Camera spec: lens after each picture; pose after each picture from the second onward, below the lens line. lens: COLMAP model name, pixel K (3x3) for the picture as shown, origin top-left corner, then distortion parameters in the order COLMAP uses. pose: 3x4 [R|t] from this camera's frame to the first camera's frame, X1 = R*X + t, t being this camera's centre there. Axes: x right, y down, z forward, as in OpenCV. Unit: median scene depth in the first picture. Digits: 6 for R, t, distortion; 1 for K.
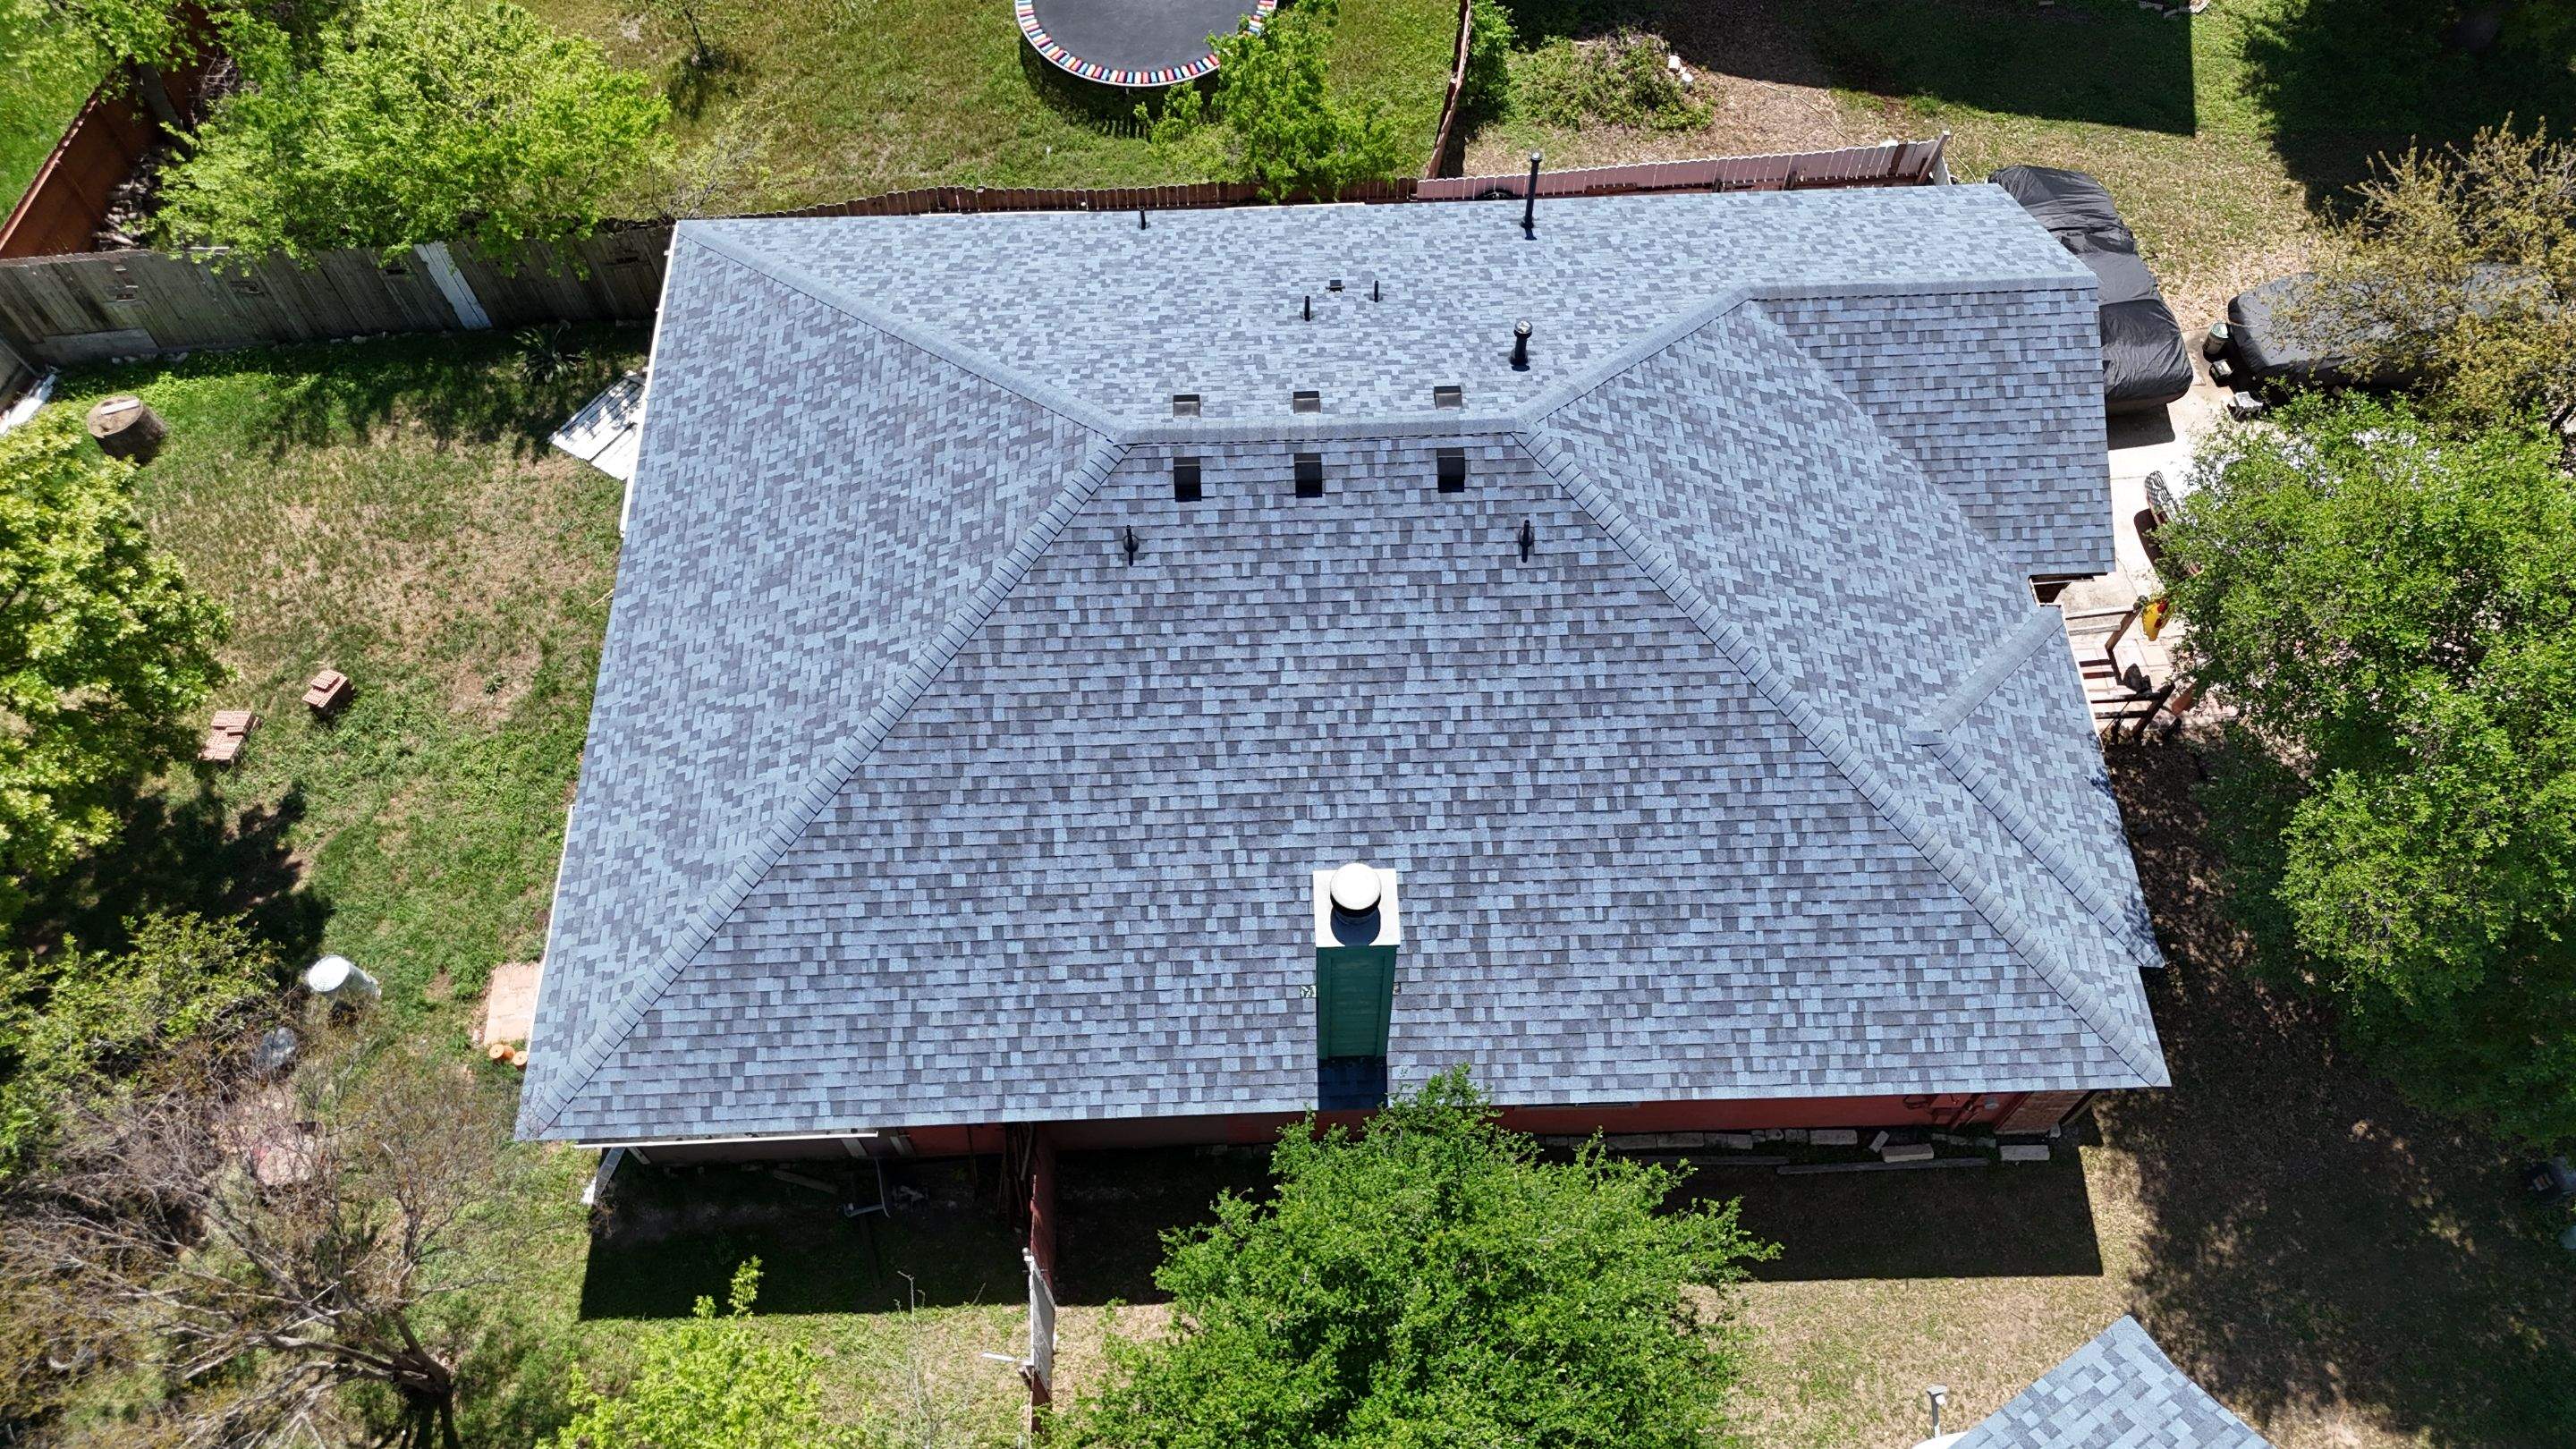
lens RADIAL K [[1893.5, 0, 1281.6], [0, 1893.5, 721.1], [0, 0, 1]] dist [0.077846, -0.075186]
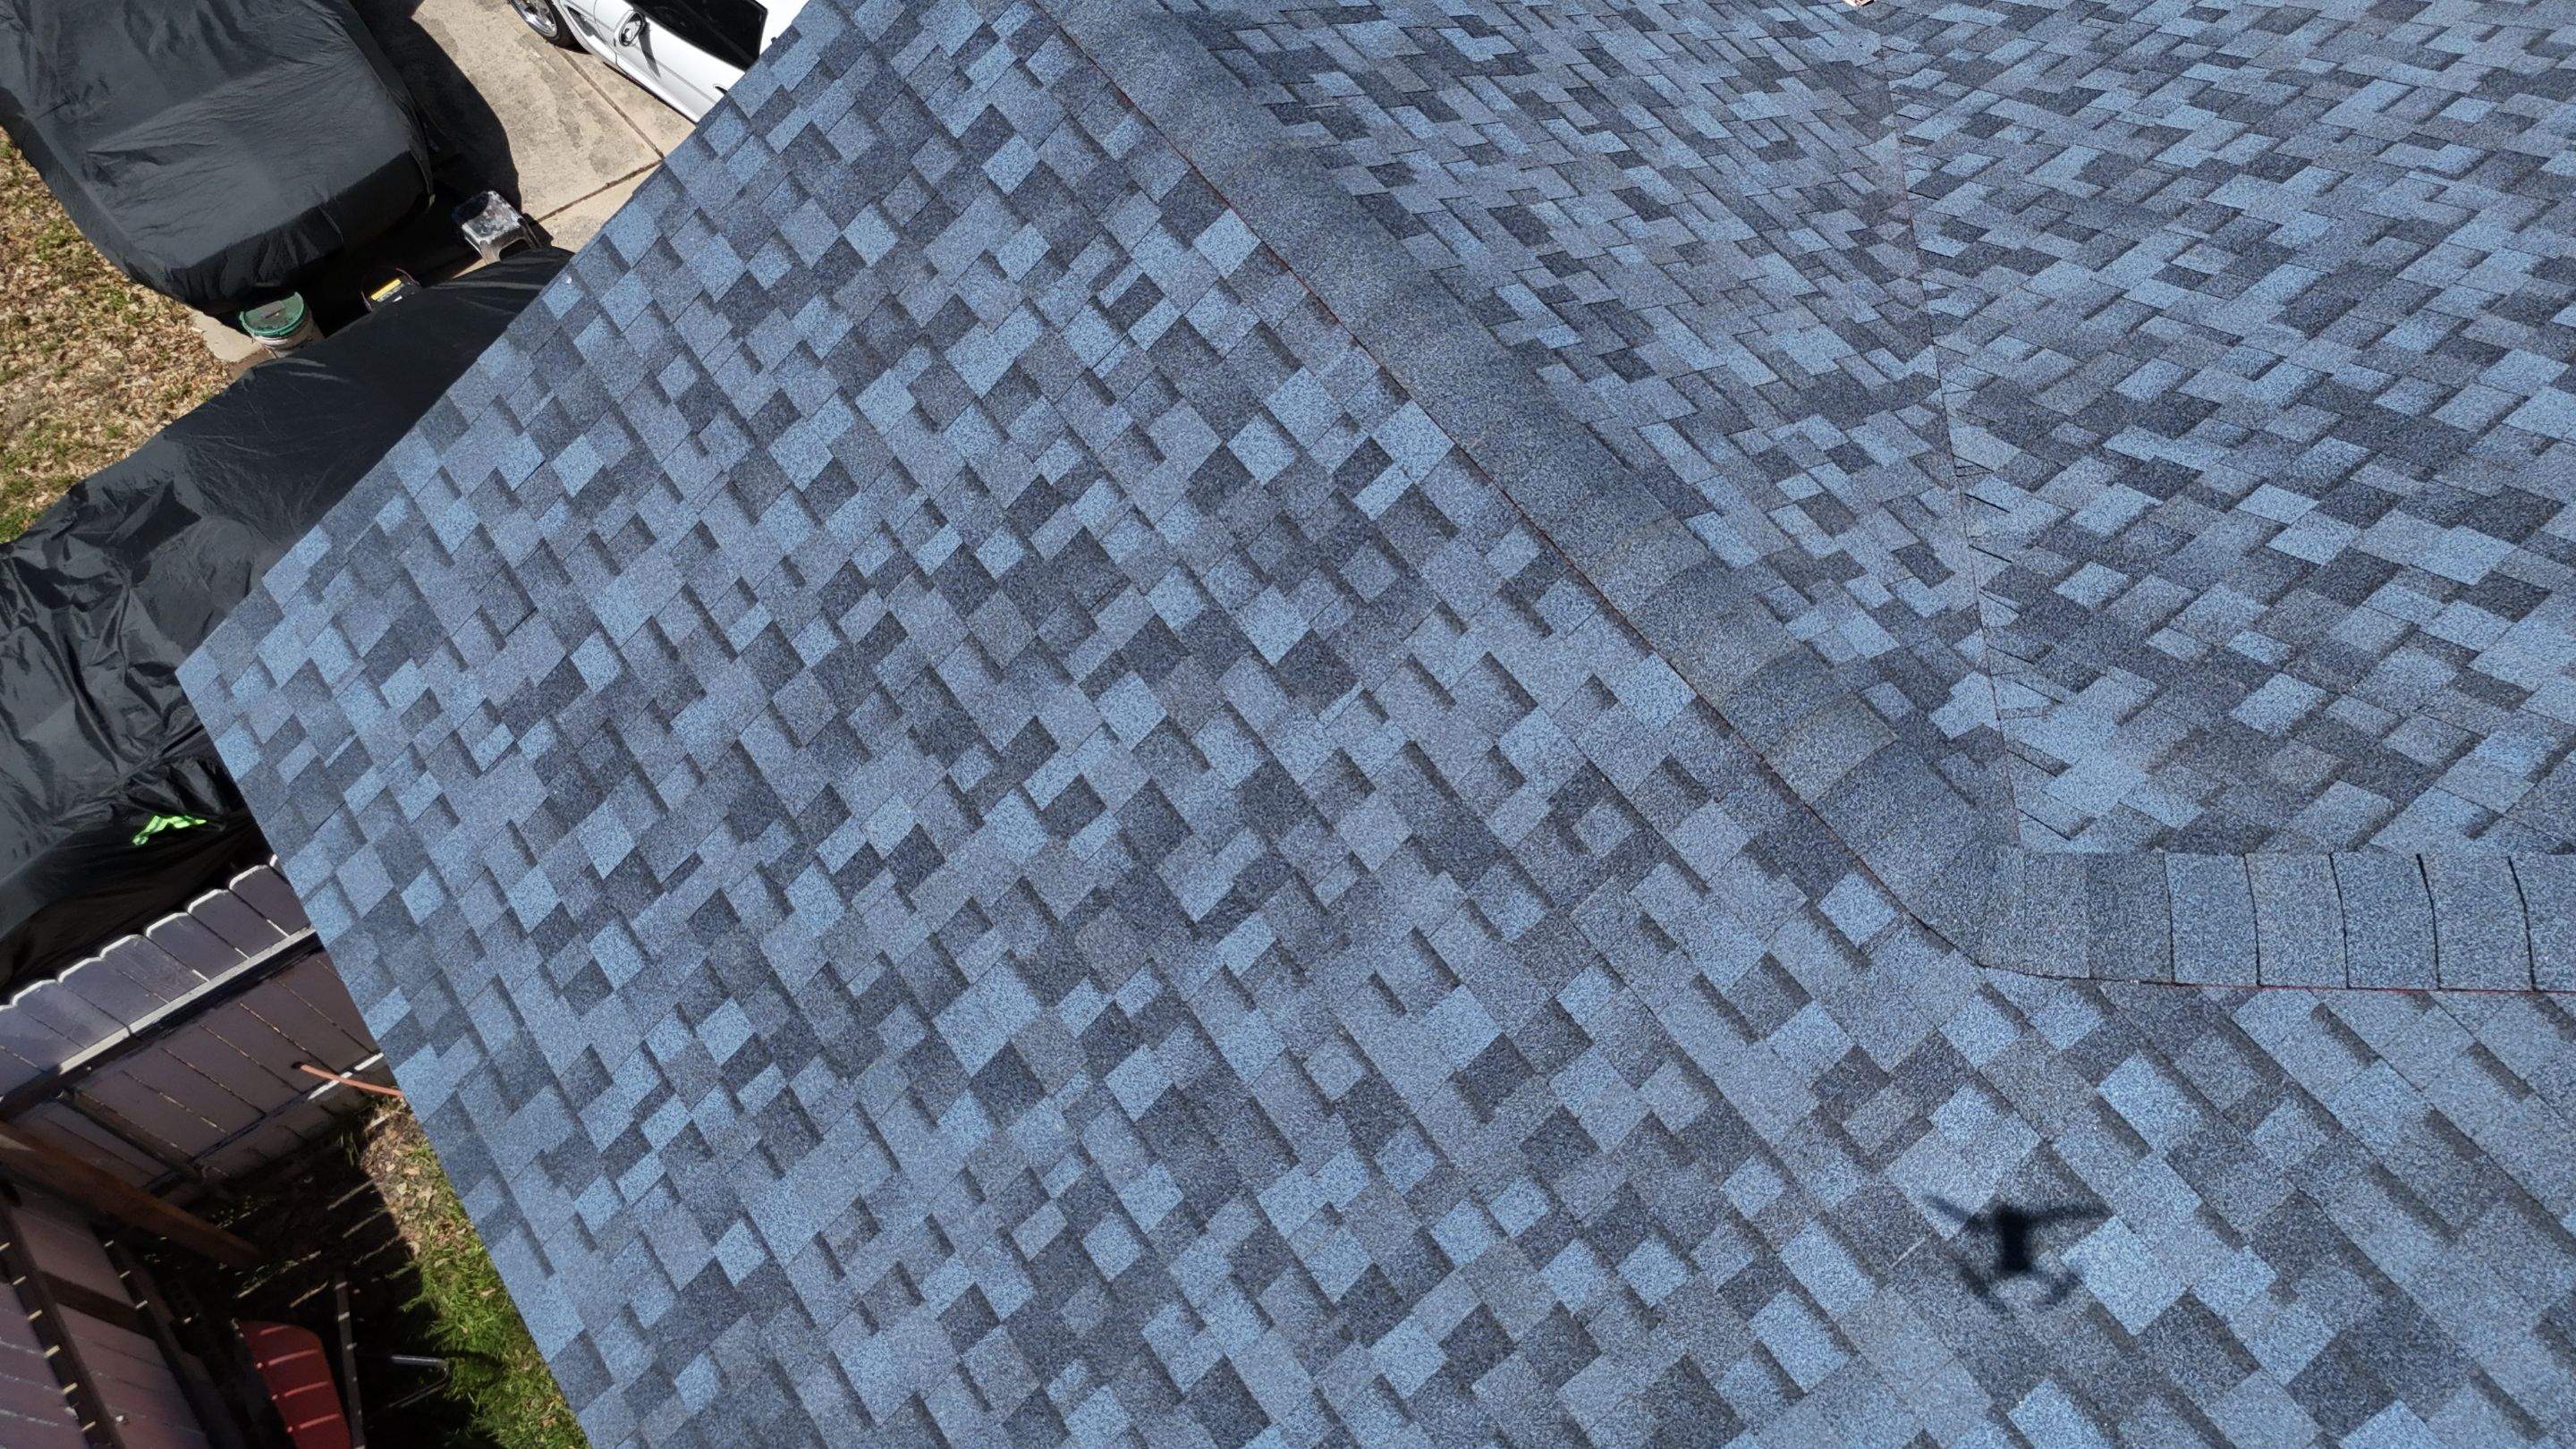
lens RADIAL K [[1893.5, 0, 1303.3], [0, 1893.5, 718.8], [0, 0, 1]] dist [0.077846, -0.075186]
pose [[-0.571970, -0.711155, 0.408789, 0.253447], [0.713603, -0.185643, 0.675505, -0.447459], [-0.404500, 0.678082, 0.613665, 1.046606]]
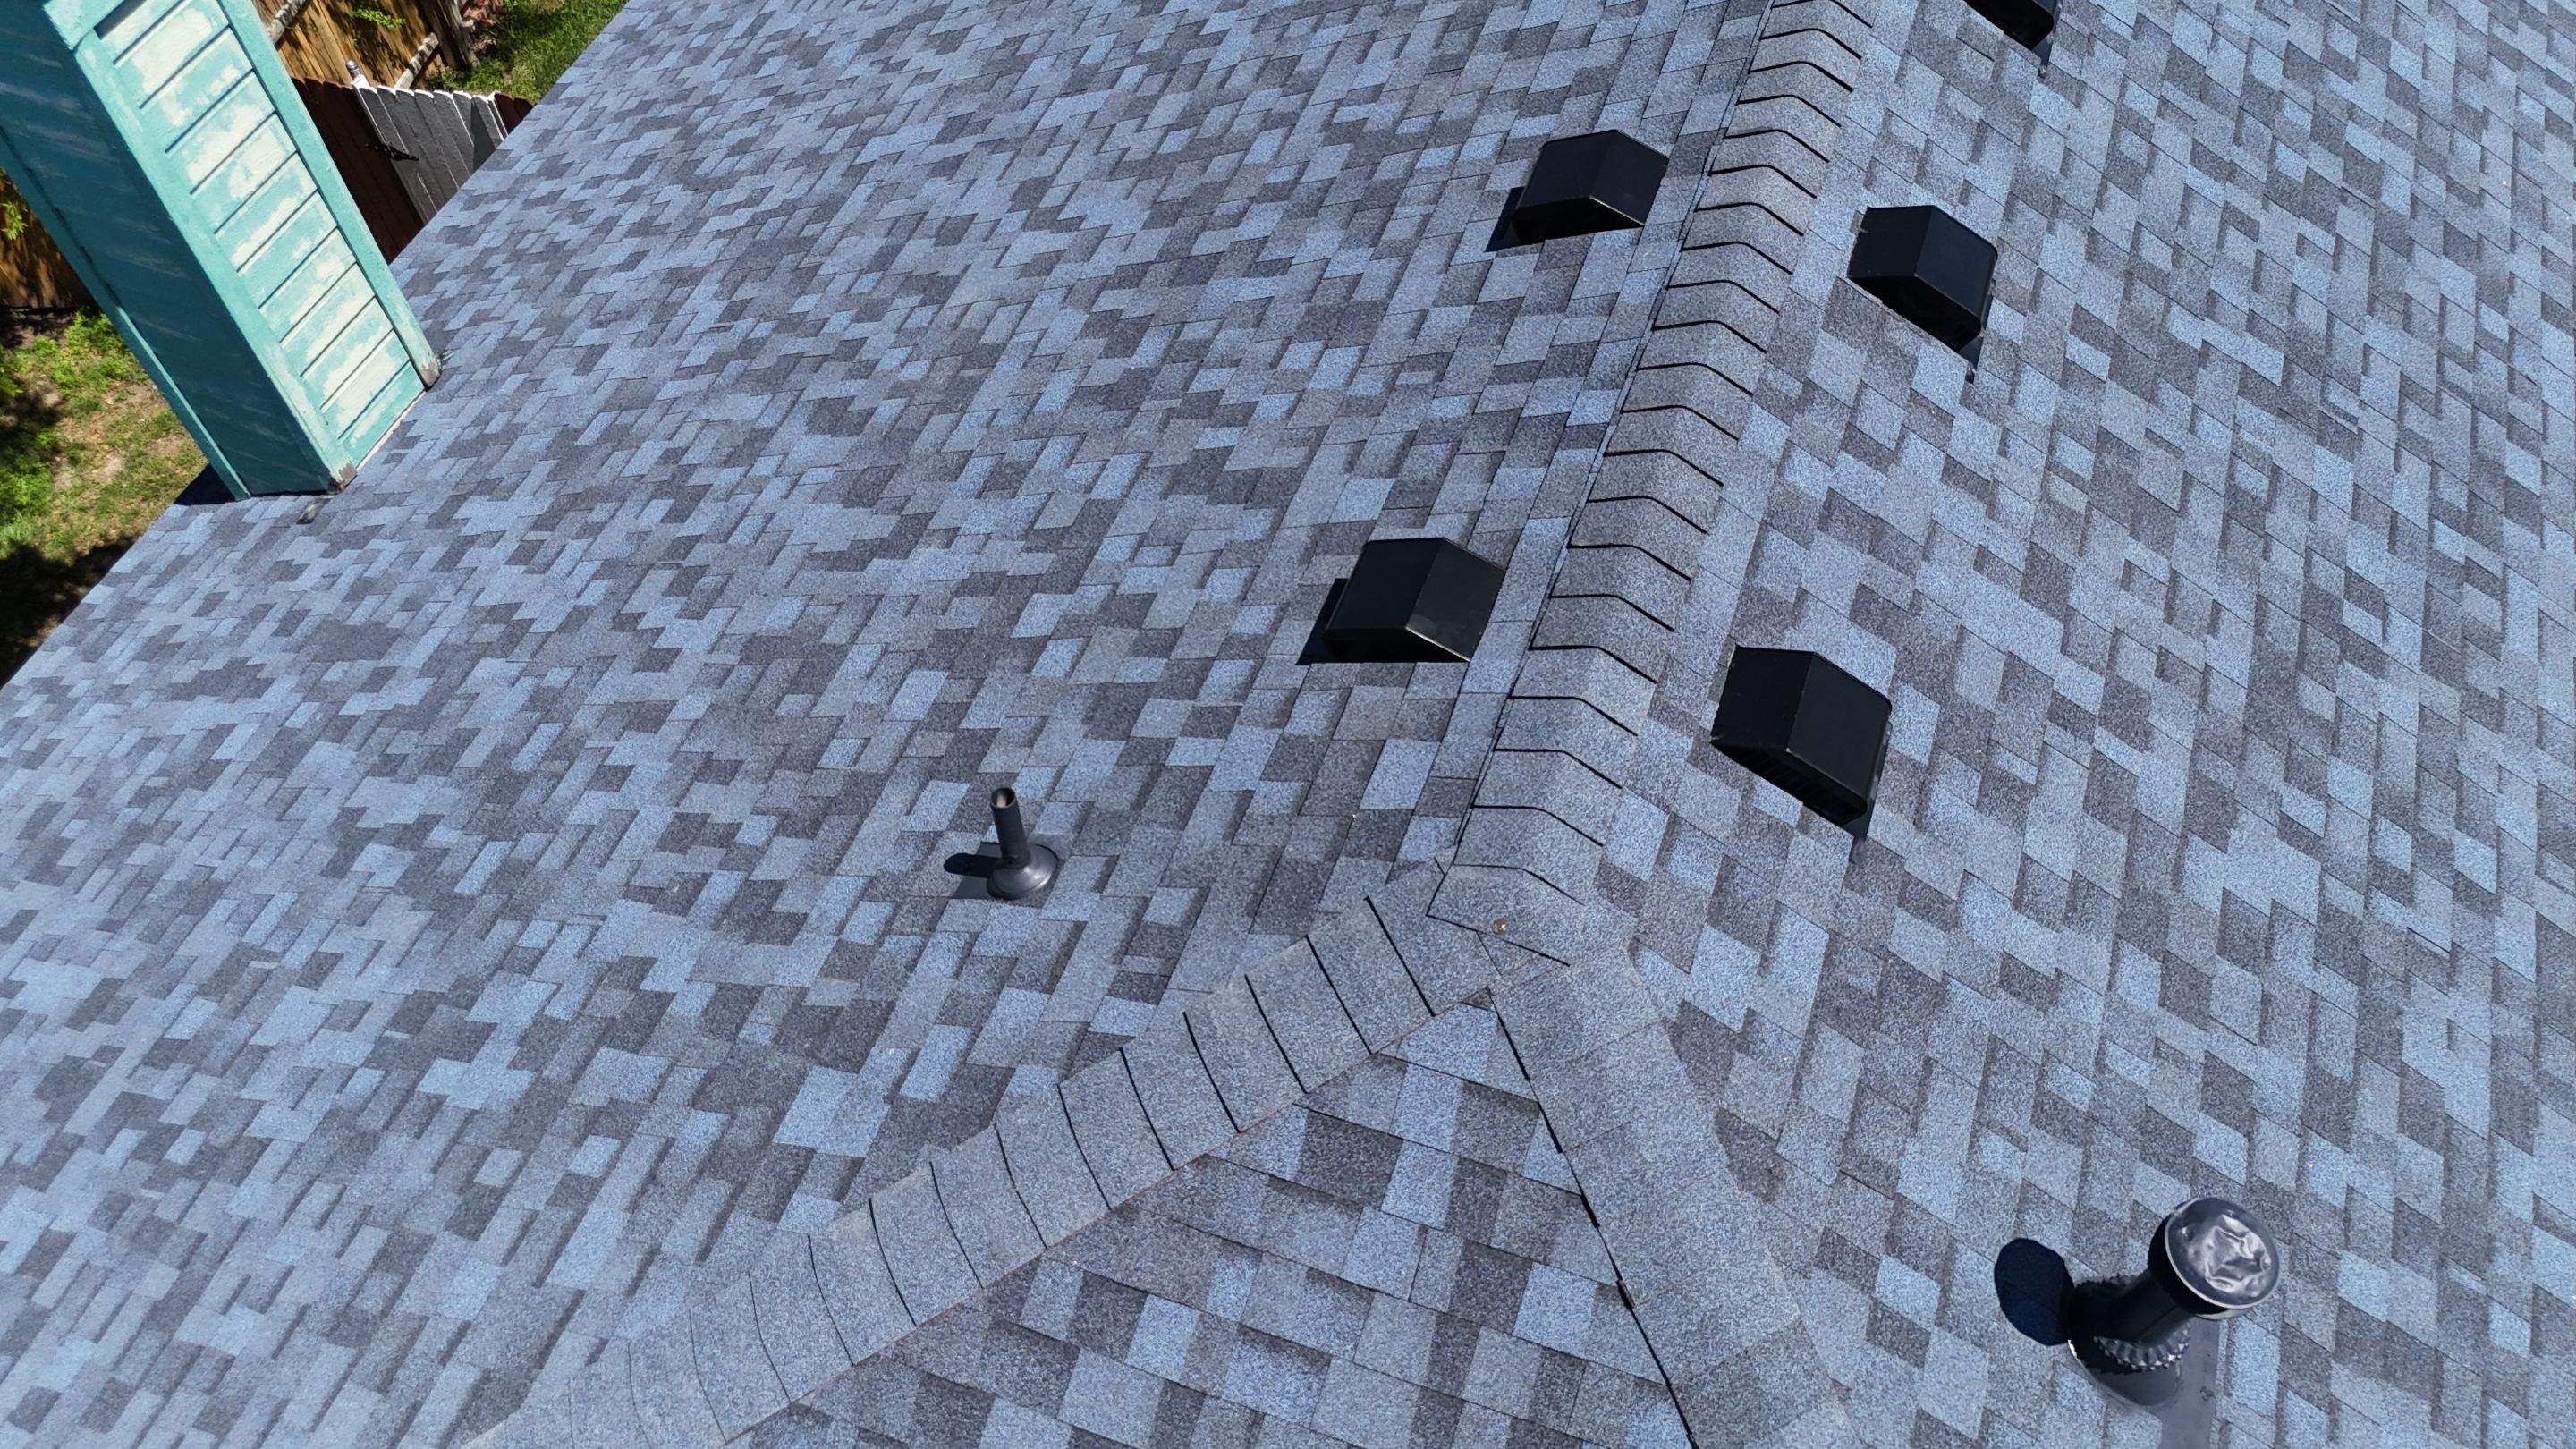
lens RADIAL K [[1893.5, 0, 1292.8], [0, 1893.5, 719.4], [0, 0, 1]] dist [0.077846, -0.075186]
pose [[-0.374082, 0.775209, -0.509033, 0.215914], [-0.791737, 0.018867, 0.610570, -0.257201], [0.482924, 0.631423, 0.606704, 0.868408]]
